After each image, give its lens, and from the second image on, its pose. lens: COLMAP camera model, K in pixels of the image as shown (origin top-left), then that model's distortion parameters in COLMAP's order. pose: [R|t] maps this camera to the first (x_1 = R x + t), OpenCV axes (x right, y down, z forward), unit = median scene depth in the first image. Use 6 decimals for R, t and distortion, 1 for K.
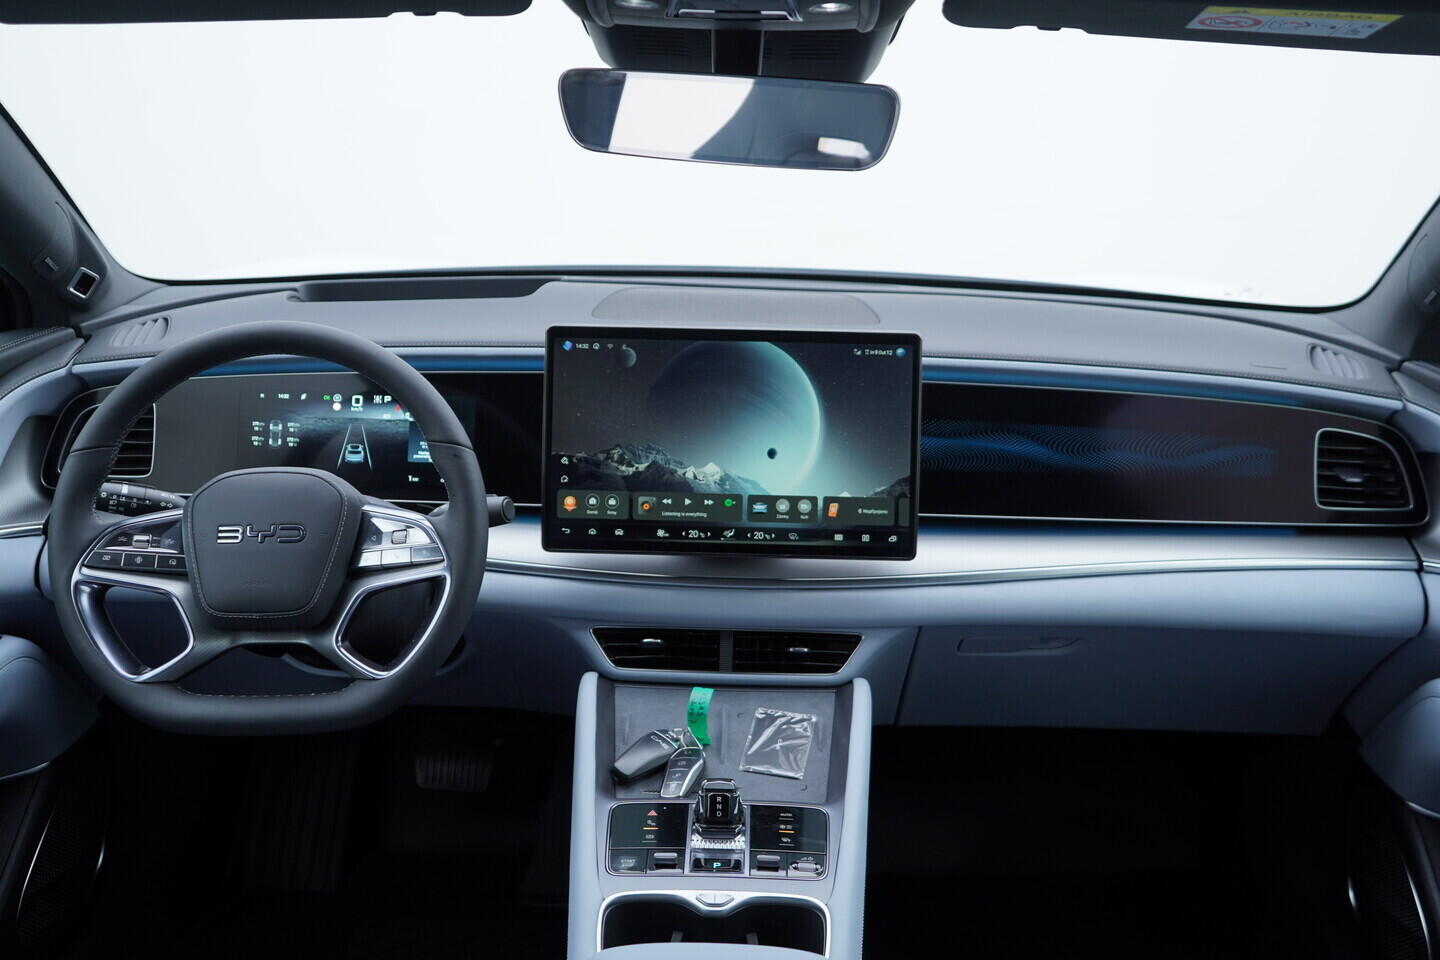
lens RADIAL K [[1526.8, 0, 707.6], [0, 1526.8, 476.6], [0, 0, 1]] dist [0.013967, 0.000000]
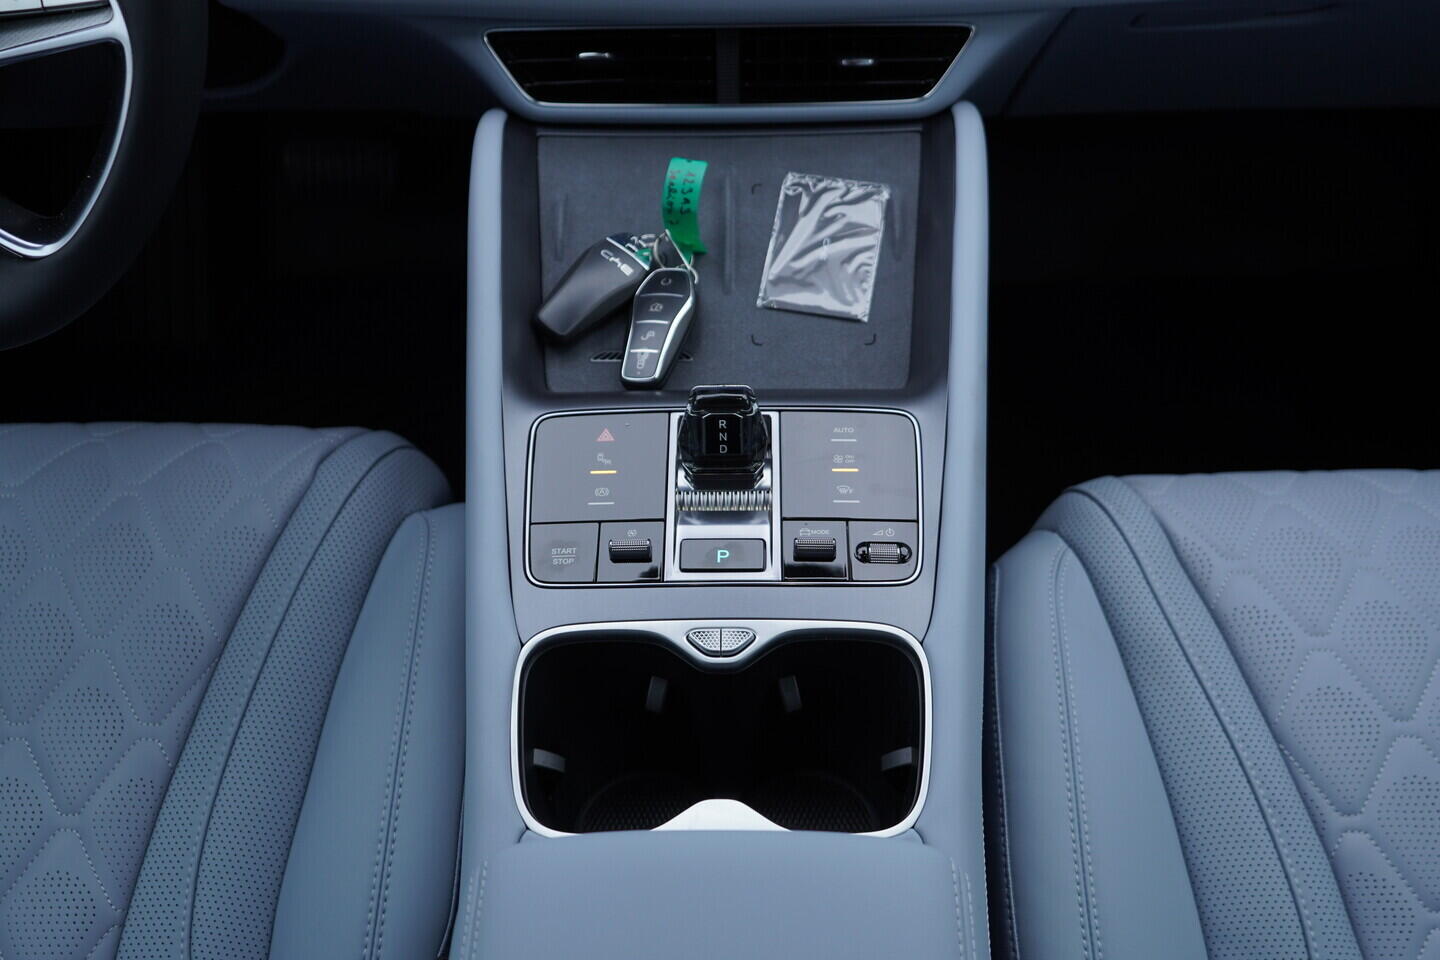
lens RADIAL K [[1526.8, 0, 722.7], [0, 1526.8, 479.0], [0, 0, 1]] dist [0.013967, 0.000000]
pose [[0.999042, -0.040592, -0.016343, 0.013892], [0.043129, 0.850307, 0.524517, -0.053631], [-0.007395, -0.524720, 0.851243, 0.458913]]
